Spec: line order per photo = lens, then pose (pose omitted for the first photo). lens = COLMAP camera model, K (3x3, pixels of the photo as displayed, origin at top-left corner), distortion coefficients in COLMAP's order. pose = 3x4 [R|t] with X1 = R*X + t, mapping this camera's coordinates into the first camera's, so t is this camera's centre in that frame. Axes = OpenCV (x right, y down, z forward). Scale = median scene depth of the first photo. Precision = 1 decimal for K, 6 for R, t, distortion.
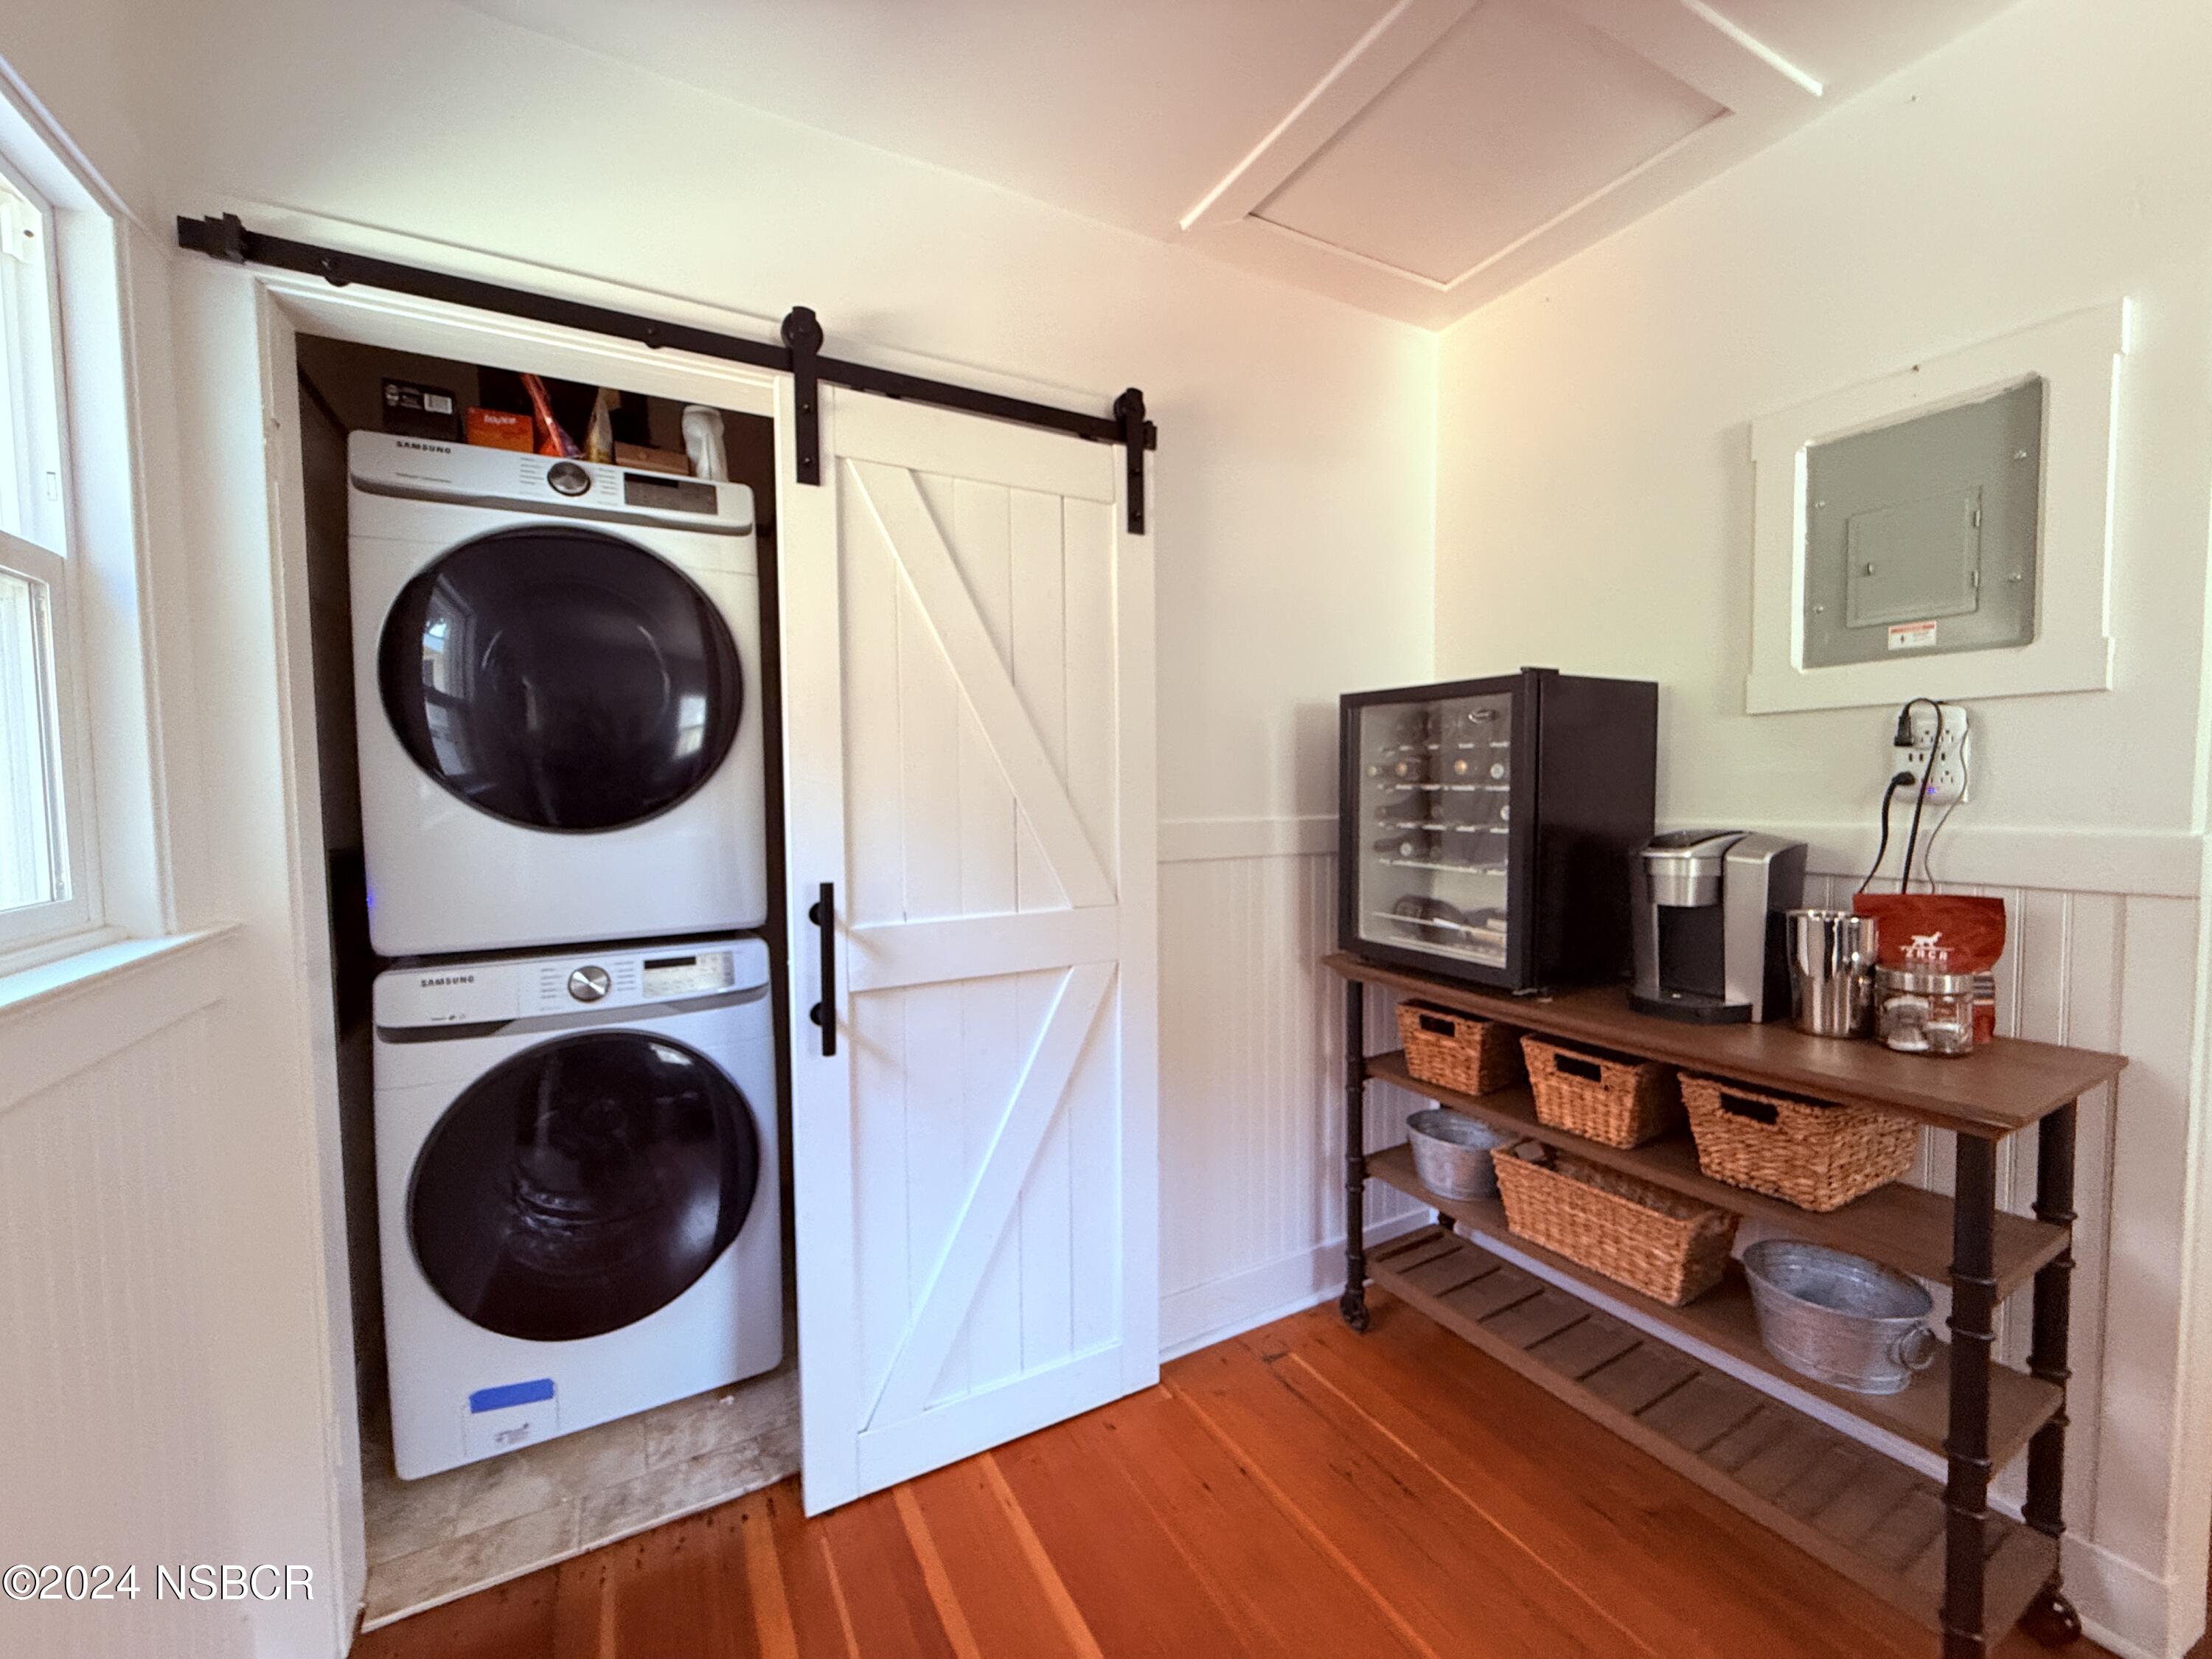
lens RADIAL K [[883.0, 0, 1096.4], [0, 883.0, 824.6], [0, 0, 1]] dist [0.000810, 0.000275]
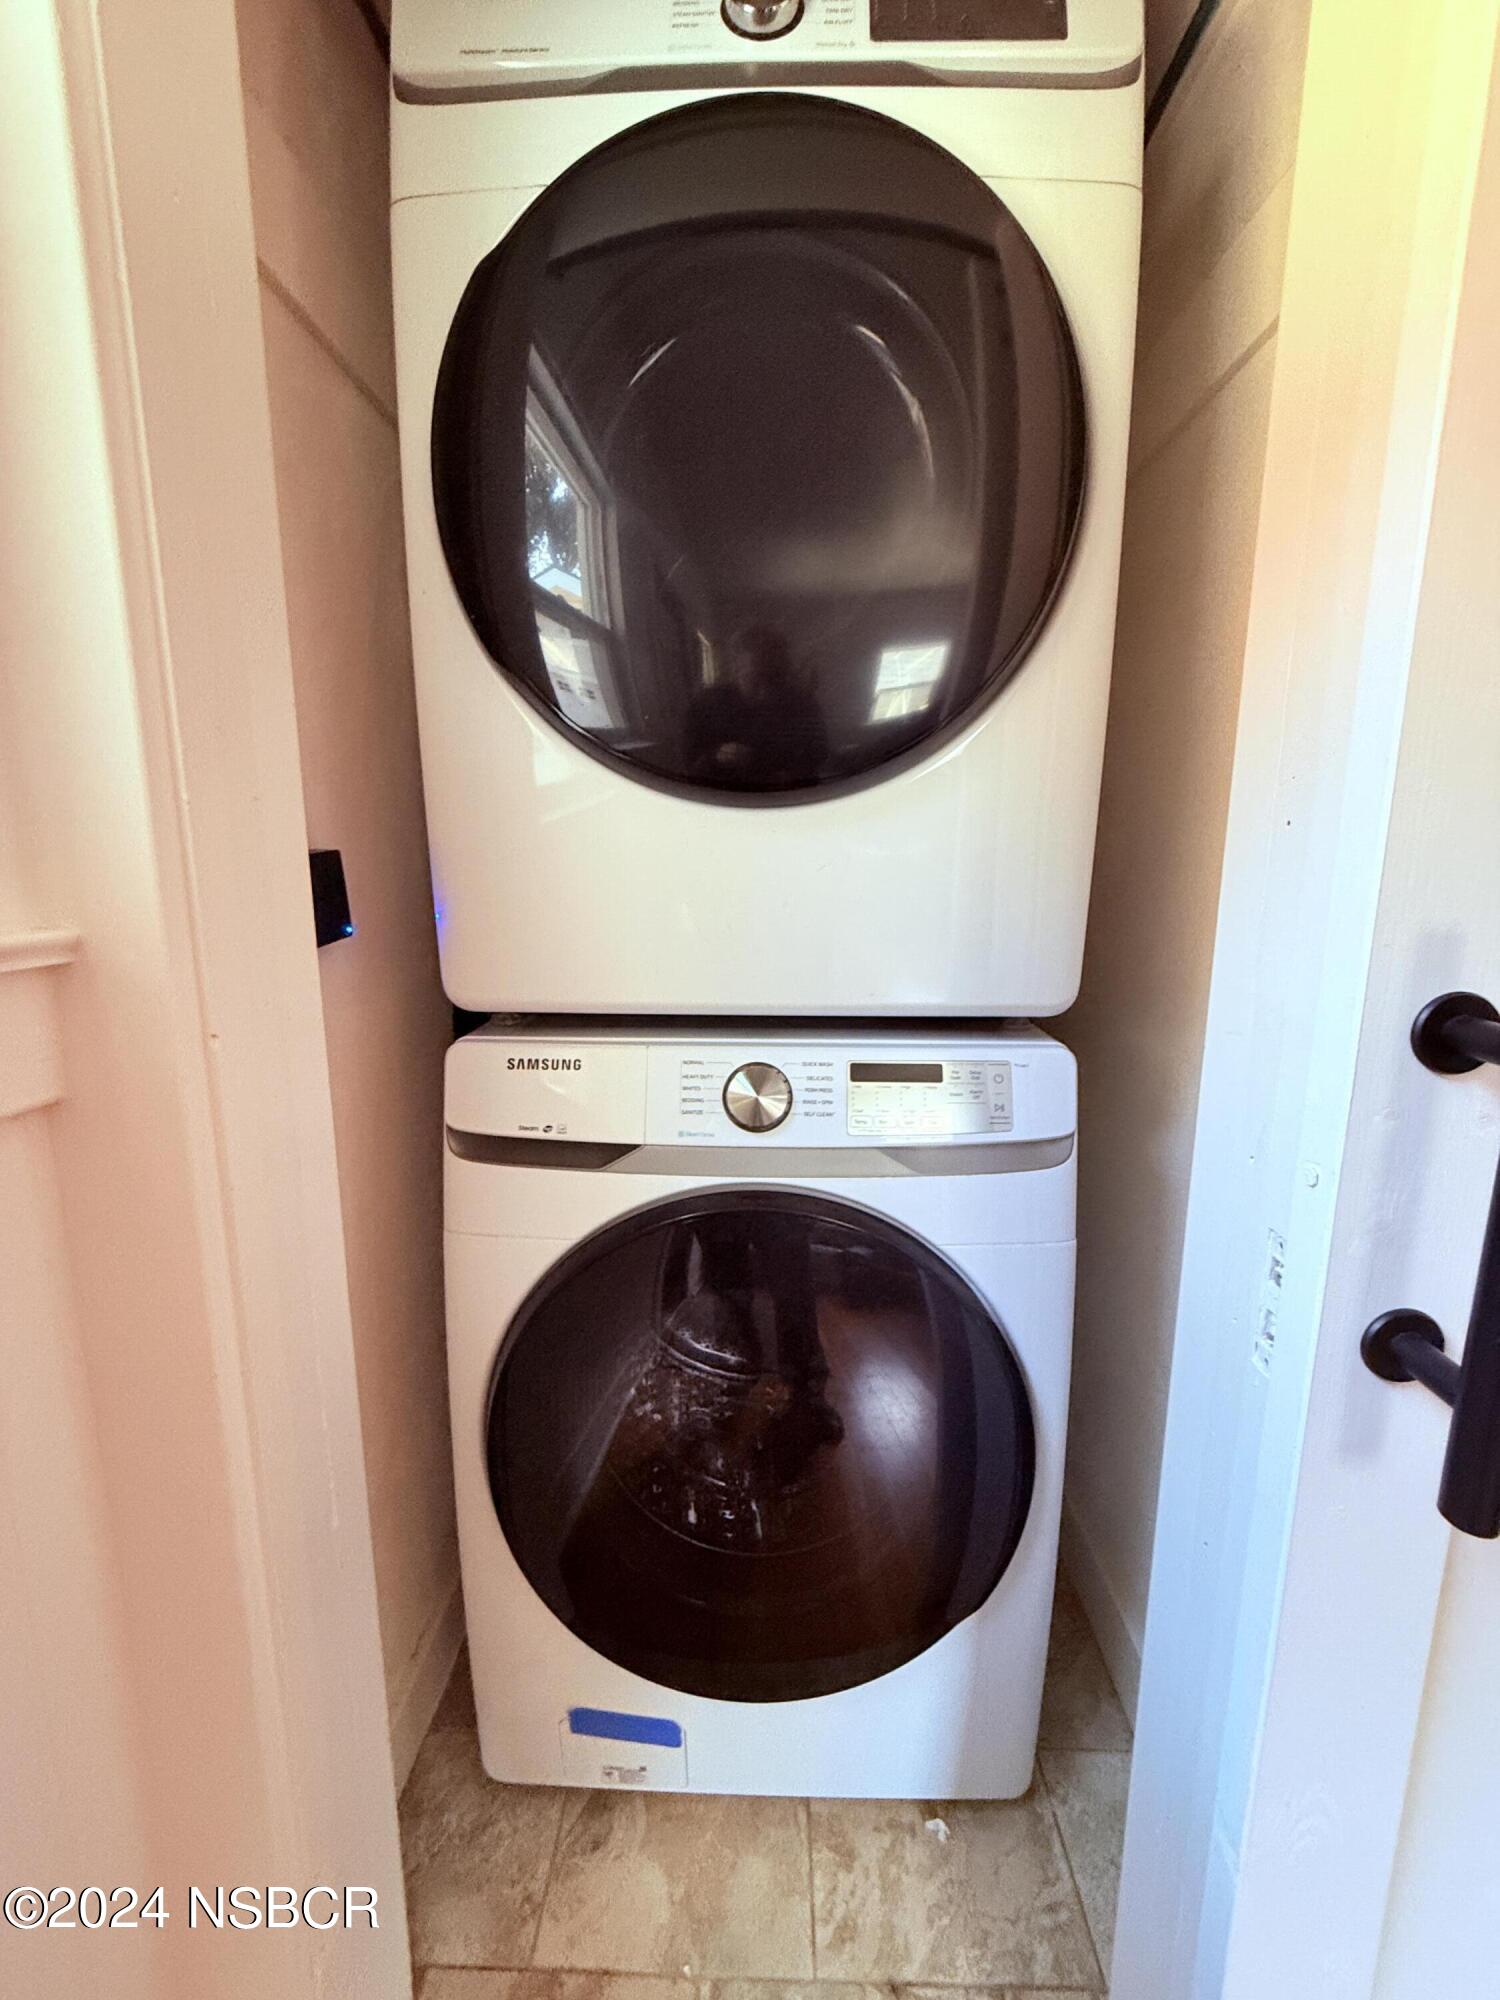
lens RADIAL K [[798.4, 0, 750.3], [0, 798.4, 993.9], [0, 0, 1]] dist [0.000810, 0.000275]
pose [[0.856694, 0.106157, -0.504783, -0.344315], [-0.037919, 0.988907, 0.143616, 0.050417], [0.514429, -0.103894, 0.851216, 0.599320]]
